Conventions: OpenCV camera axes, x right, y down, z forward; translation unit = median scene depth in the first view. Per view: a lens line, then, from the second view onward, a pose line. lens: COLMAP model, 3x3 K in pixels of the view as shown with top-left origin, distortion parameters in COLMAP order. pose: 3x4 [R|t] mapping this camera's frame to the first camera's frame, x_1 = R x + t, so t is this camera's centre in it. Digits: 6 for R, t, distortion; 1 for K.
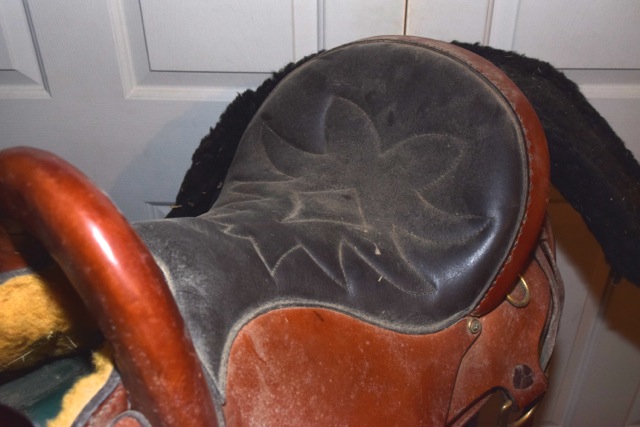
lens RADIAL K [[659.1, 0, 320.0], [0, 659.1, 213.5], [0, 0, 1]] dist [-0.062779, -0.024195]
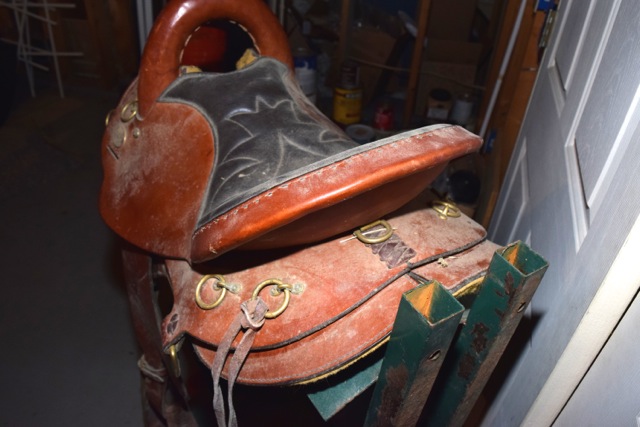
lens RADIAL K [[477.7, 0, 320.0], [0, 477.7, 213.5], [0, 0, 1]] dist [-0.032623, 0.000544]
pose [[-0.288910, 0.577293, -0.763717, 0.797895], [-0.567254, 0.539394, 0.622316, -0.577896], [0.771203, 0.613015, 0.171635, 0.939022]]
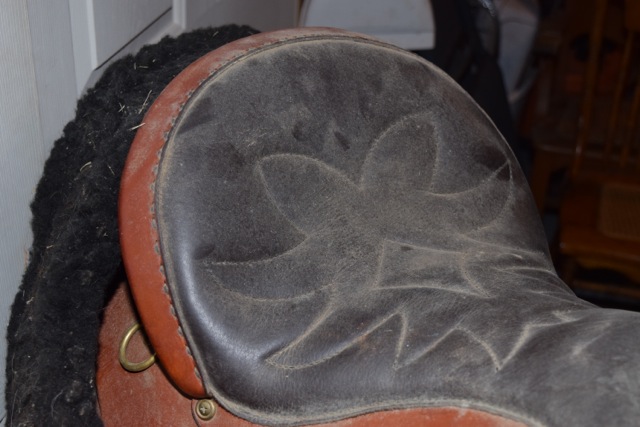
lens RADIAL K [[921.0, 0, 320.0], [0, 921.0, 213.5], [0, 0, 1]] dist [-0.030866, -0.016245]
pose [[0.235523, -0.497221, 0.835045, -0.849841], [0.502232, 0.797865, 0.333429, -0.463146], [-0.832041, 0.340856, 0.437636, 0.639240]]
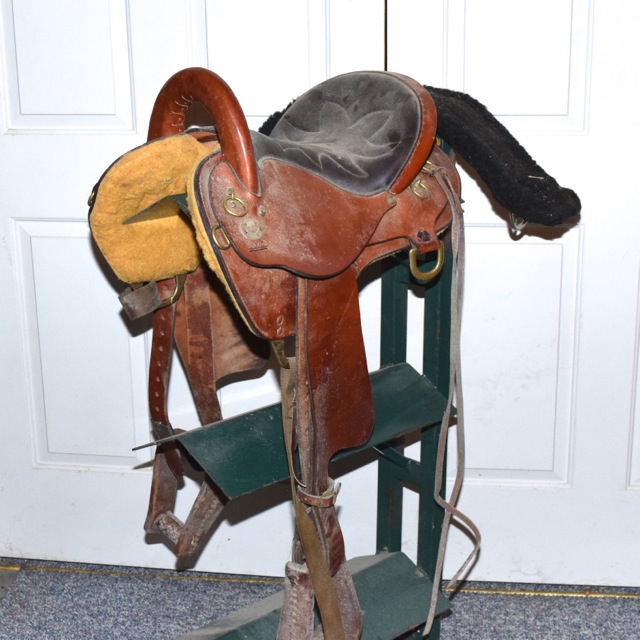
lens RADIAL K [[1192.2, 0, 286.4], [0, 1192.2, 241.4], [0, 0, 1]] dist [-0.055780, -0.078457]
pose [[0.994312, 0.016219, -0.105260, 0.283822], [-0.047909, 0.950808, -0.306054, 1.273568], [0.095118, 0.309356, 0.946177, -2.084242]]
